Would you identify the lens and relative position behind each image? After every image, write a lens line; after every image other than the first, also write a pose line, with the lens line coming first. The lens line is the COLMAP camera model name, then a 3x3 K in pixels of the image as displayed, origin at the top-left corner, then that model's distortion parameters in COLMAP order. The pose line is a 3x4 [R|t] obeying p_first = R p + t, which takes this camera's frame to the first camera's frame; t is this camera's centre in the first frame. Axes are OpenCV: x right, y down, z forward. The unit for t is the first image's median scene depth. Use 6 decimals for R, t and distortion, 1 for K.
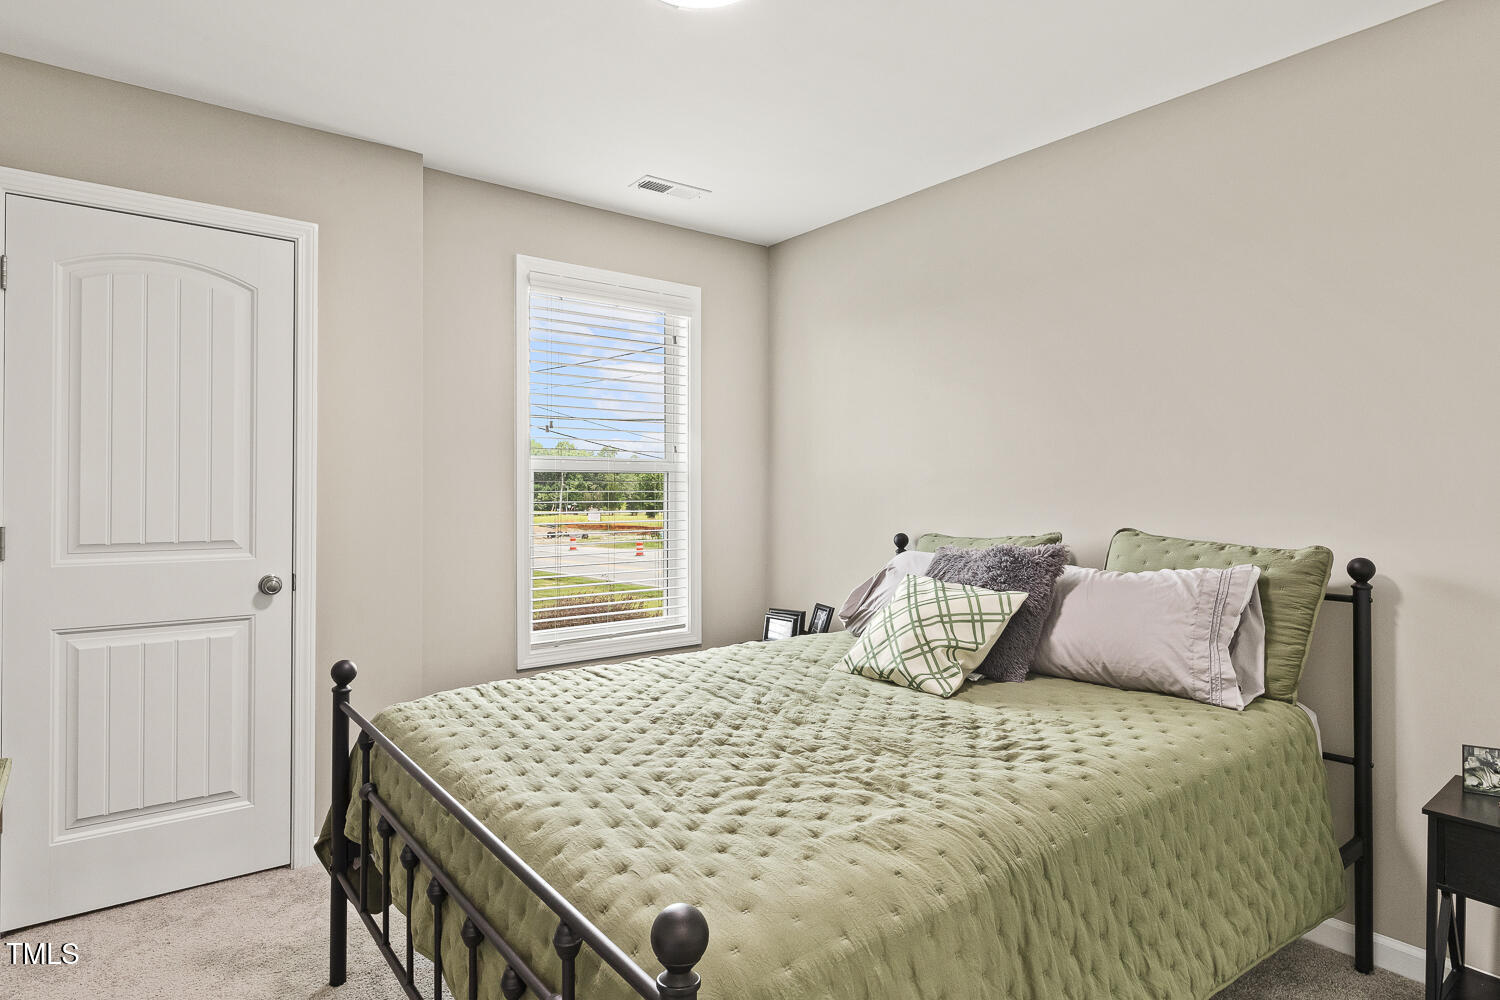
lens RADIAL K [[814.1, 0, 775.0], [0, 814.1, 483.8], [0, 0, 1]] dist [-0.004531, 0.000543]
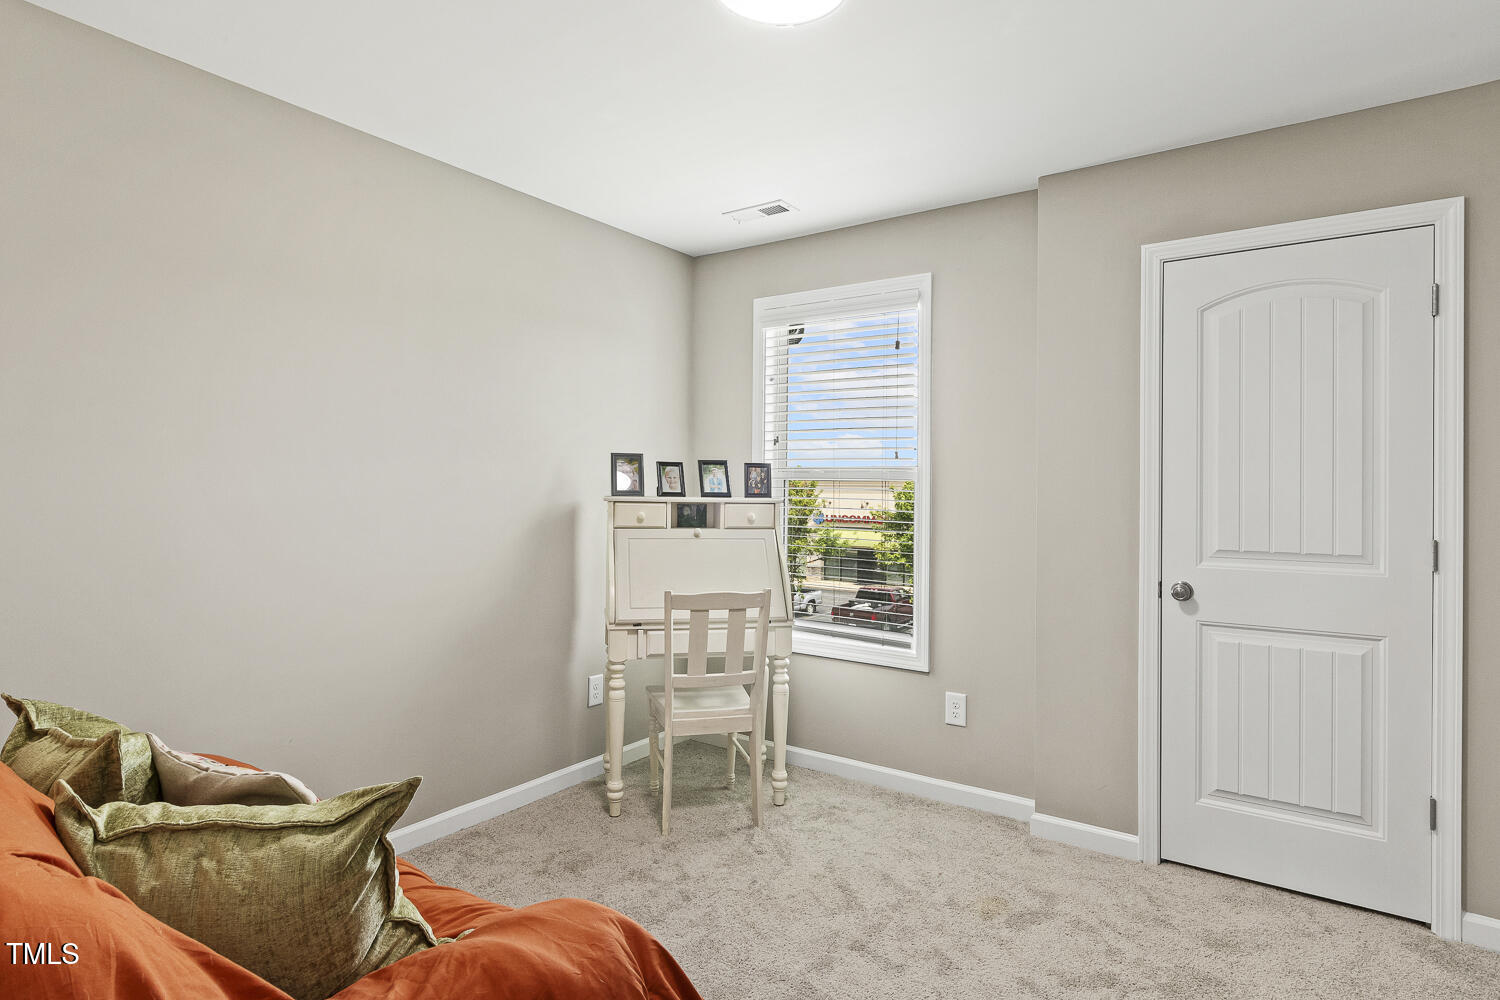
lens RADIAL K [[814.1, 0, 752.5], [0, 814.1, 496.6], [0, 0, 1]] dist [-0.004531, 0.000543]
pose [[0.285761, 0.001586, -0.958300, 0.703430], [-0.002563, 0.999996, 0.000890, 0.007868], [0.958297, 0.002202, 0.285764, 0.541946]]
